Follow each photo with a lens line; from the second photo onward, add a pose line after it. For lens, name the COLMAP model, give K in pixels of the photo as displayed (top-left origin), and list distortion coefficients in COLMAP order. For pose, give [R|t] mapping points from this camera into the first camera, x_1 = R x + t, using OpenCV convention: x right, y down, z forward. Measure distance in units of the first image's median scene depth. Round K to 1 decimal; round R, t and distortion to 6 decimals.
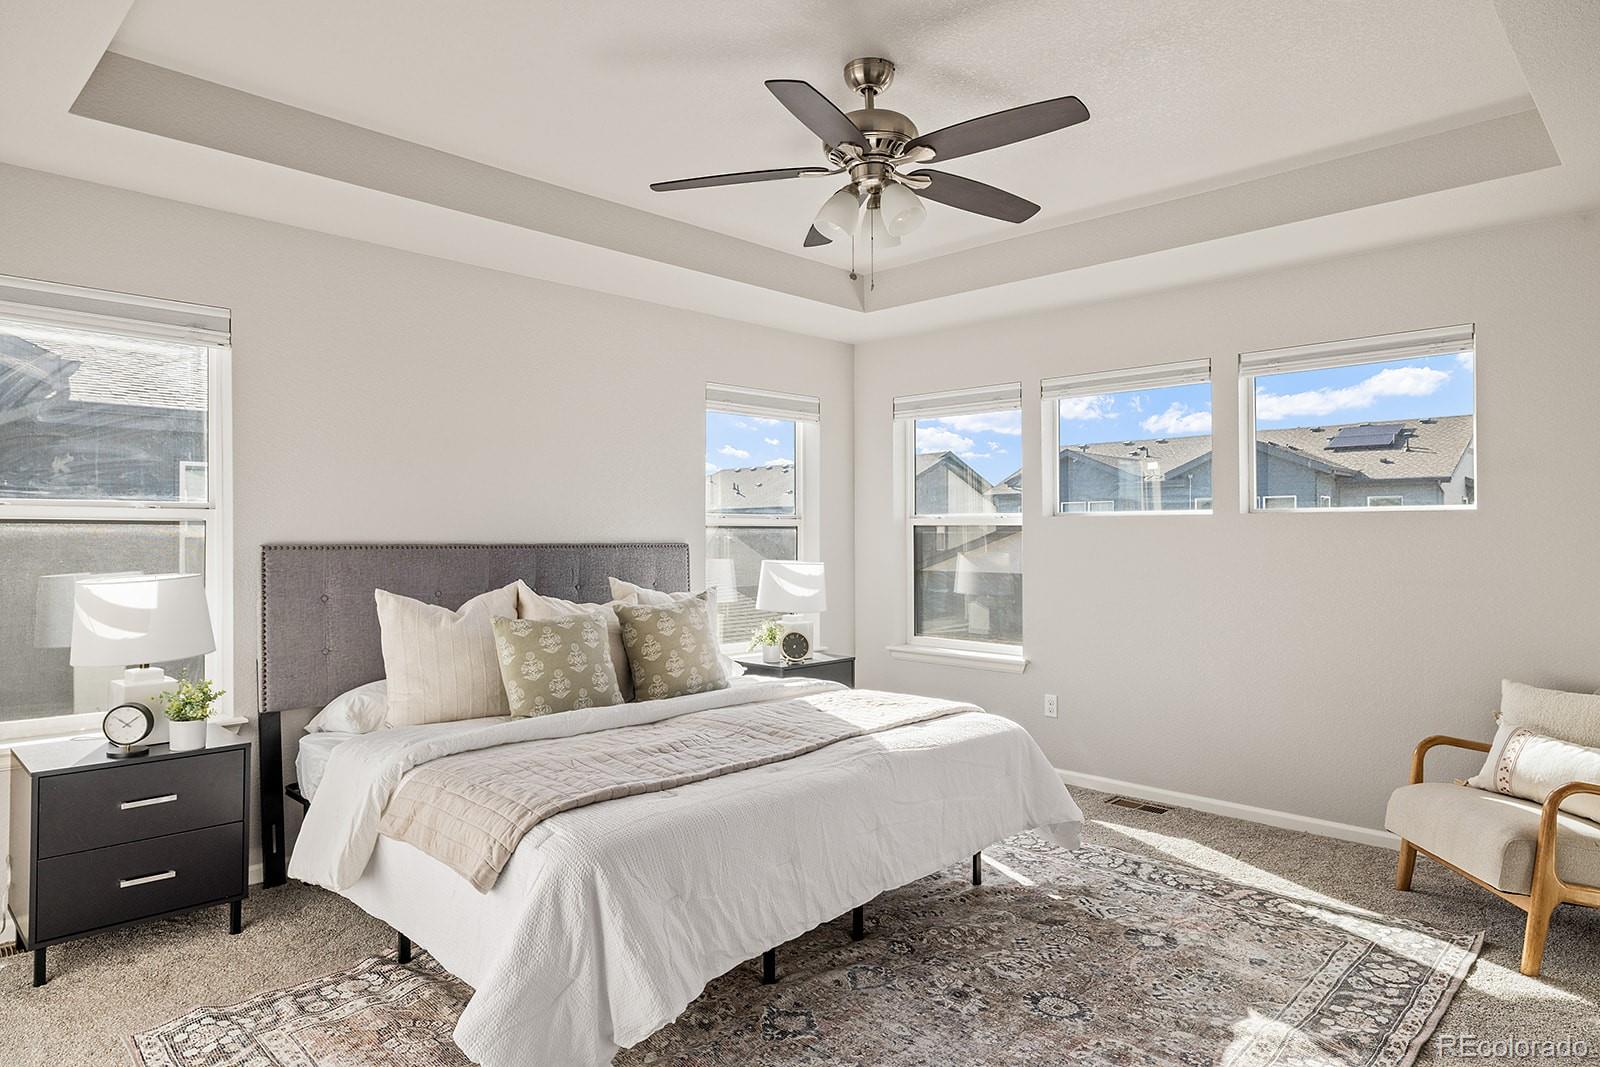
lens RADIAL K [[963.4, 0, 800.5], [0, 963.4, 534.4], [0, 0, 1]] dist [-0.003351, -0.002736]
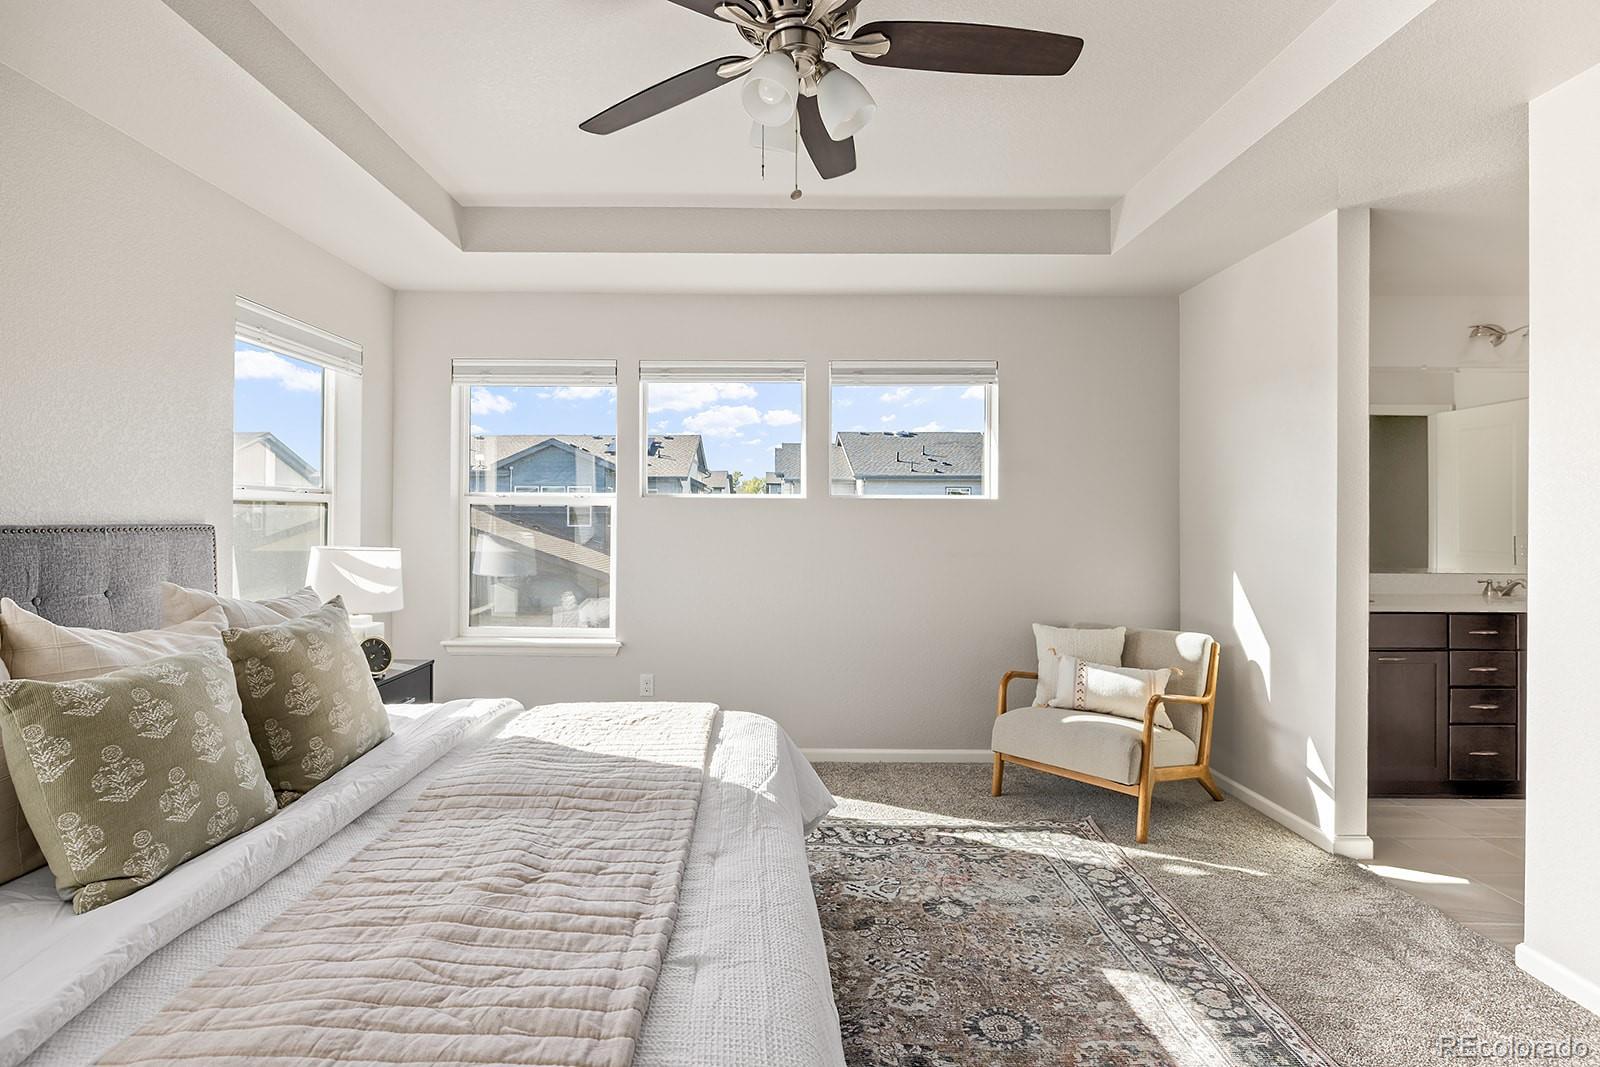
lens RADIAL K [[781.9, 0, 774.1], [0, 781.9, 511.2], [0, 0, 1]] dist [0.000142, -0.000049]
pose [[0.713453, 0.009912, 0.700632, -0.319407], [-0.005964, 0.999950, -0.008074, 0.002890], [-0.700677, 0.001582, 0.713477, 0.472416]]
